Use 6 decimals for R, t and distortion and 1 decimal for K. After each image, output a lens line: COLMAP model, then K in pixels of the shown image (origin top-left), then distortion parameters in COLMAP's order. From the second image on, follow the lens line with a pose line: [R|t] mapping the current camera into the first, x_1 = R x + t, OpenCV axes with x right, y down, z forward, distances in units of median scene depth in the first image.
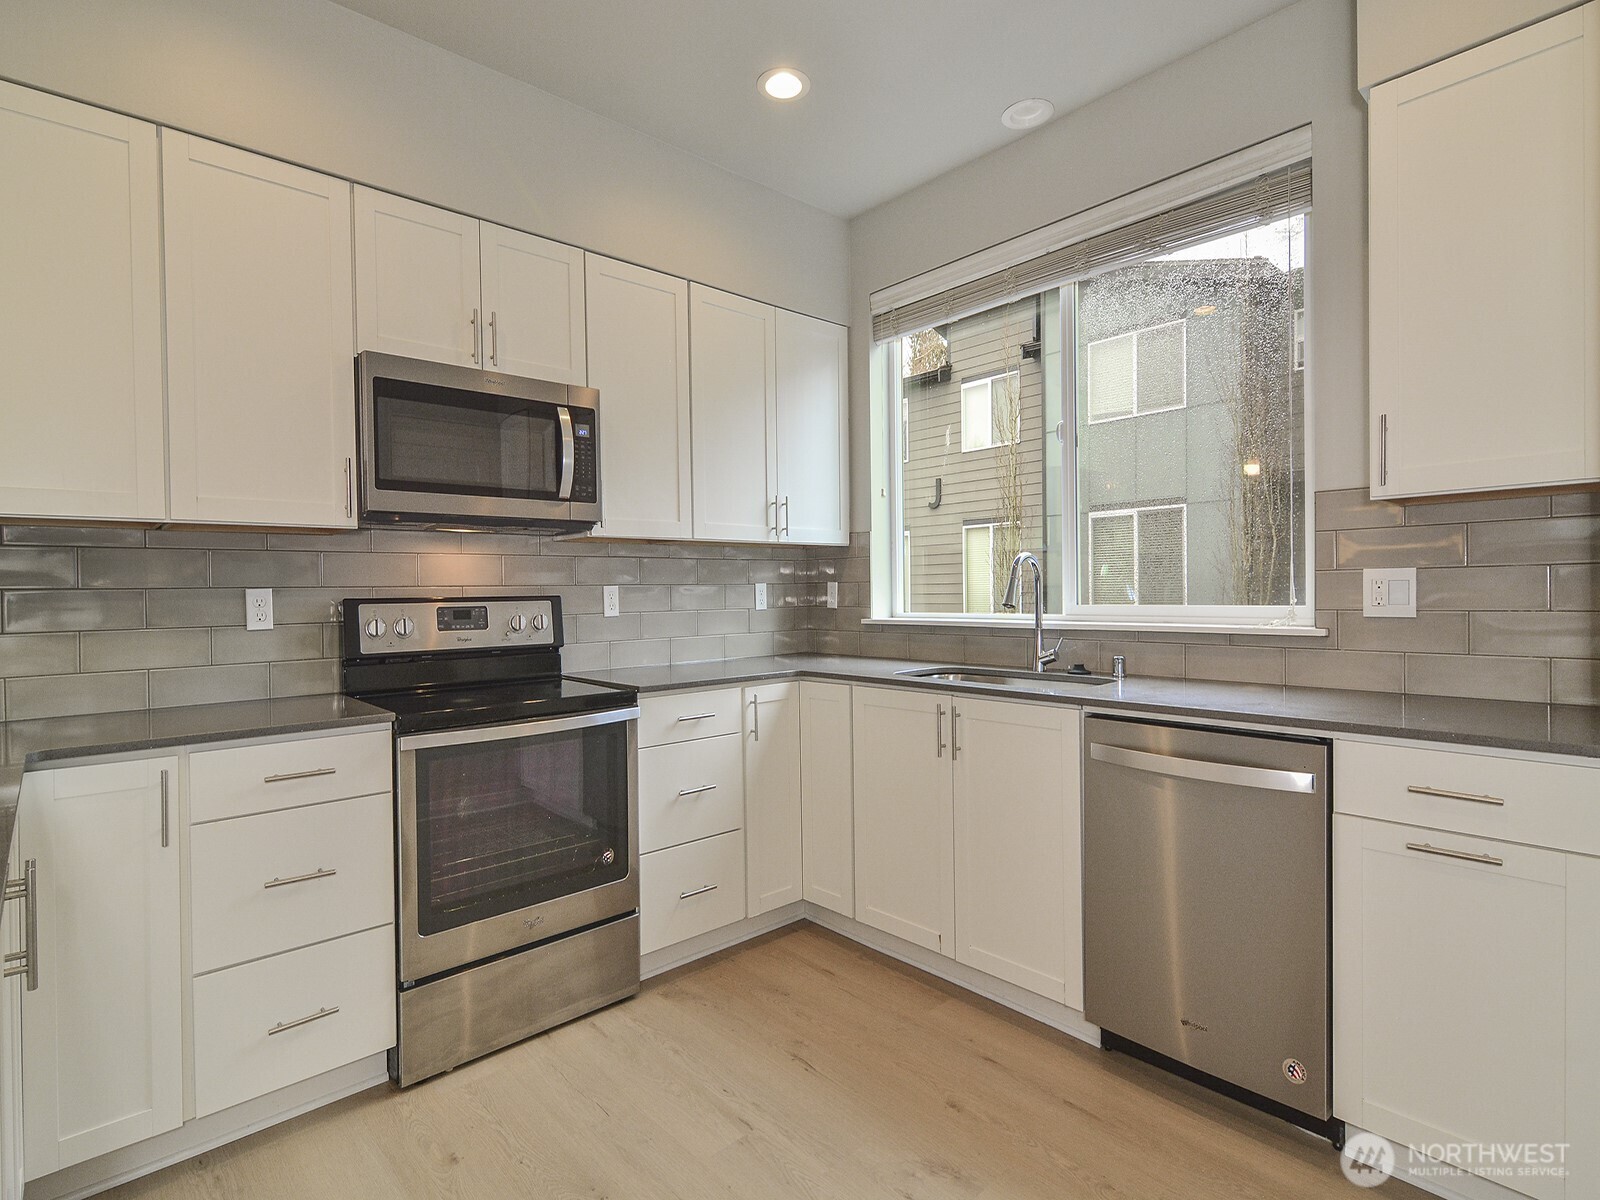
lens RADIAL K [[800.6, 0, 795.9], [0, 800.6, 602.2], [0, 0, 1]] dist [0.002434, 0.000116]
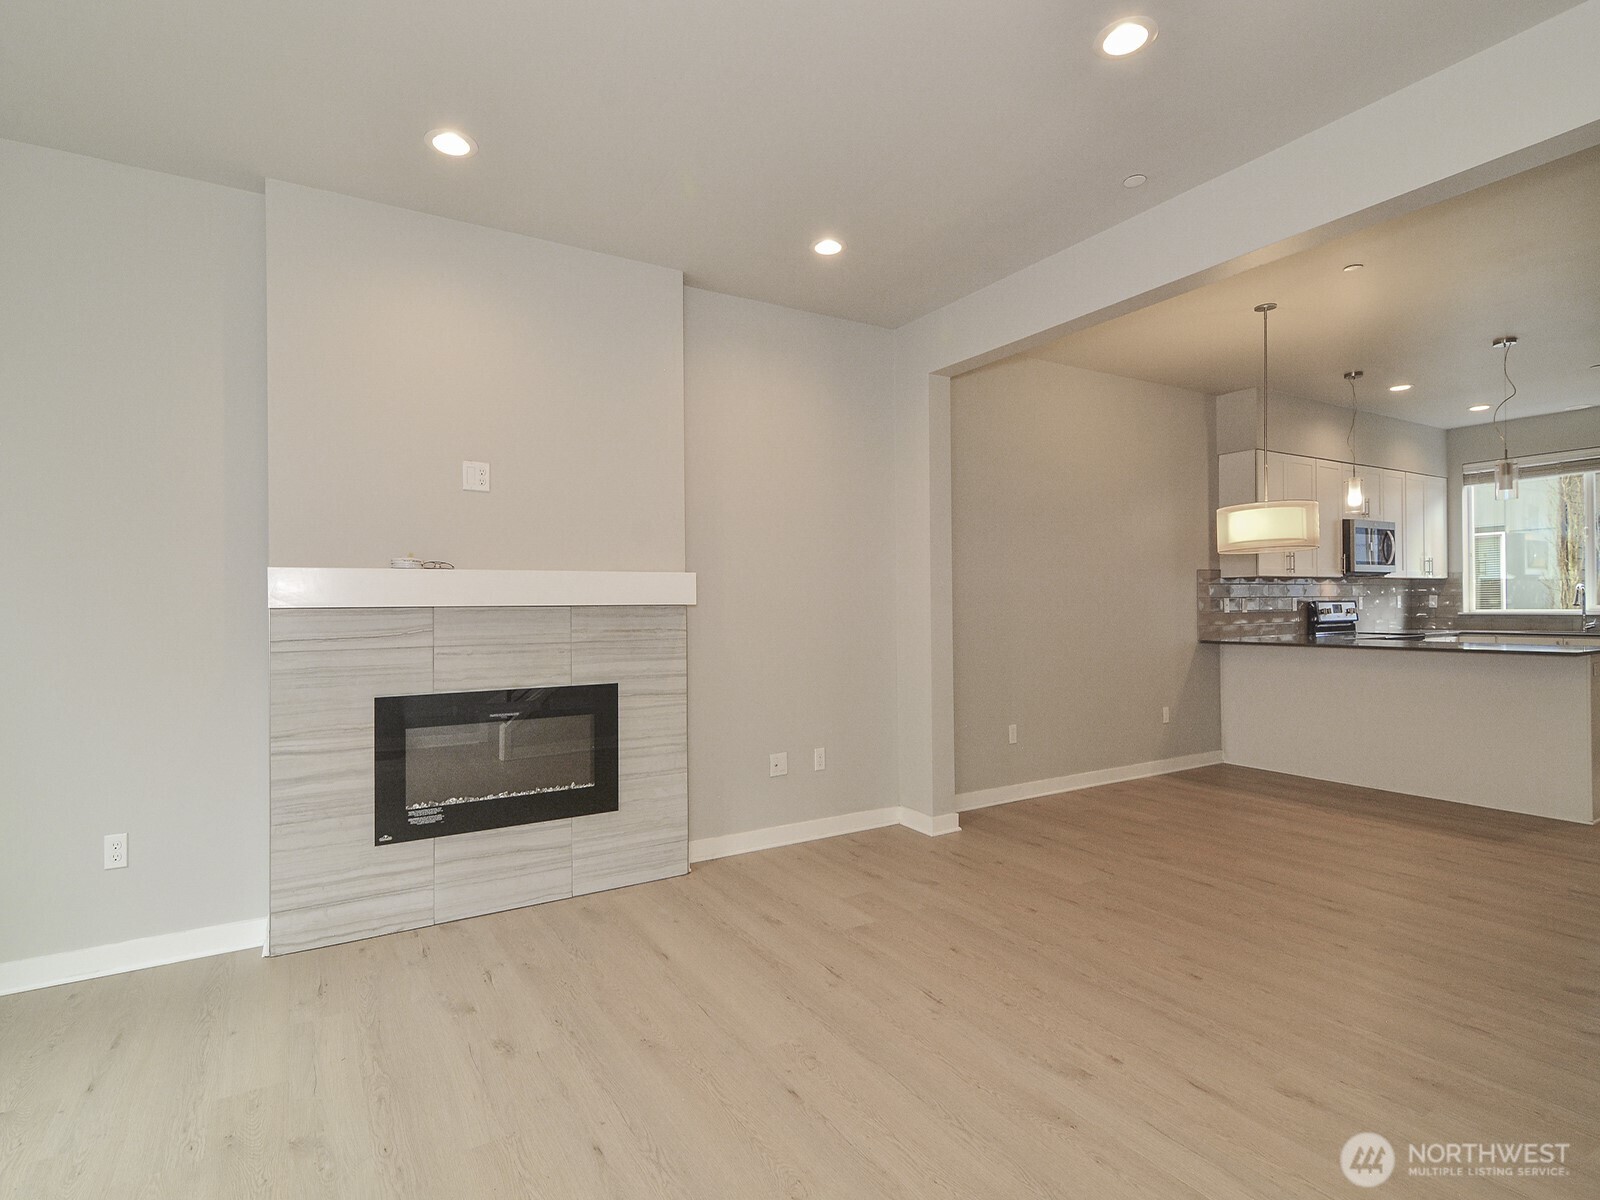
lens RADIAL K [[798.9, 0, 783.1], [0, 798.9, 599.7], [0, 0, 1]] dist [0.004763, 0.000984]
pose [[0.981128, 0.003147, -0.193333, -1.639975], [-0.006923, 0.999798, -0.018858, 0.051285], [0.193235, 0.019841, 0.980952, -1.895252]]
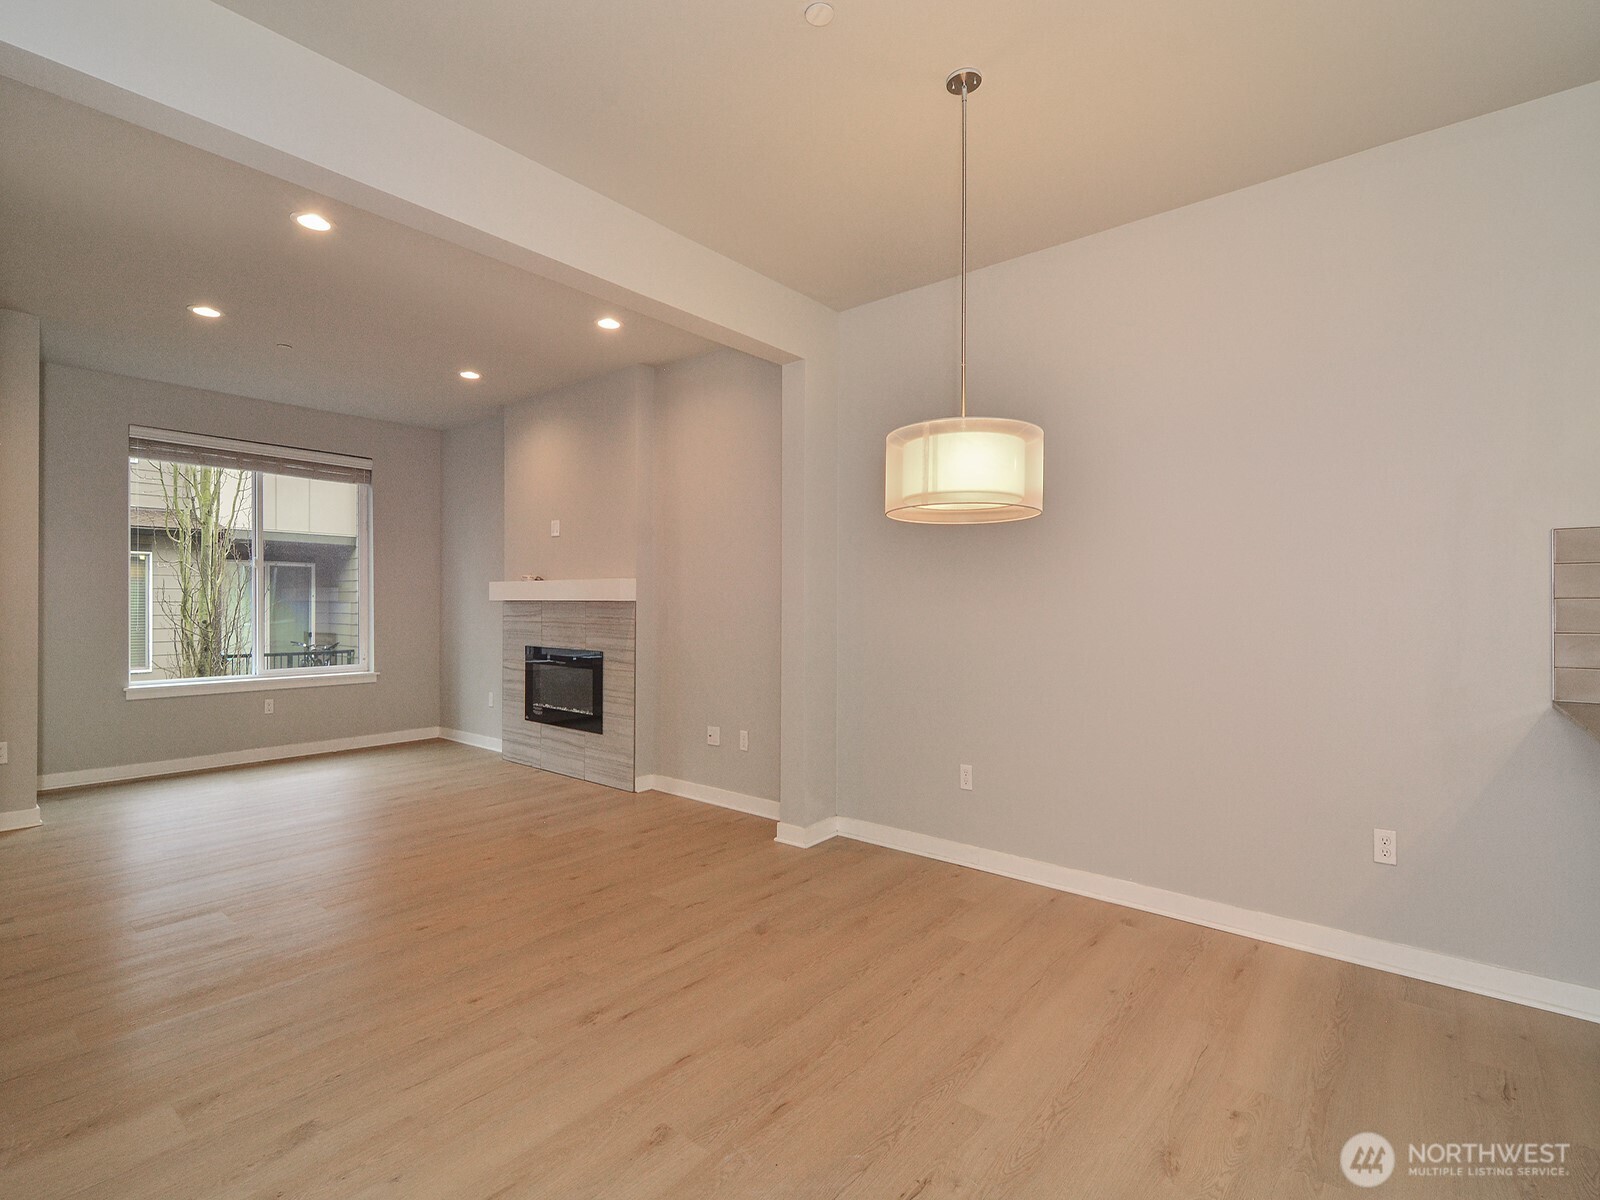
lens RADIAL K [[759.9, 0, 783.8], [0, 759.9, 604.6], [0, 0, 1]] dist [0.004331, -0.000772]
pose [[0.138711, 0.017624, -0.990176, -0.198806], [-0.020874, 0.999672, 0.014869, 0.008998], [0.990113, 0.018606, 0.139033, -0.469024]]
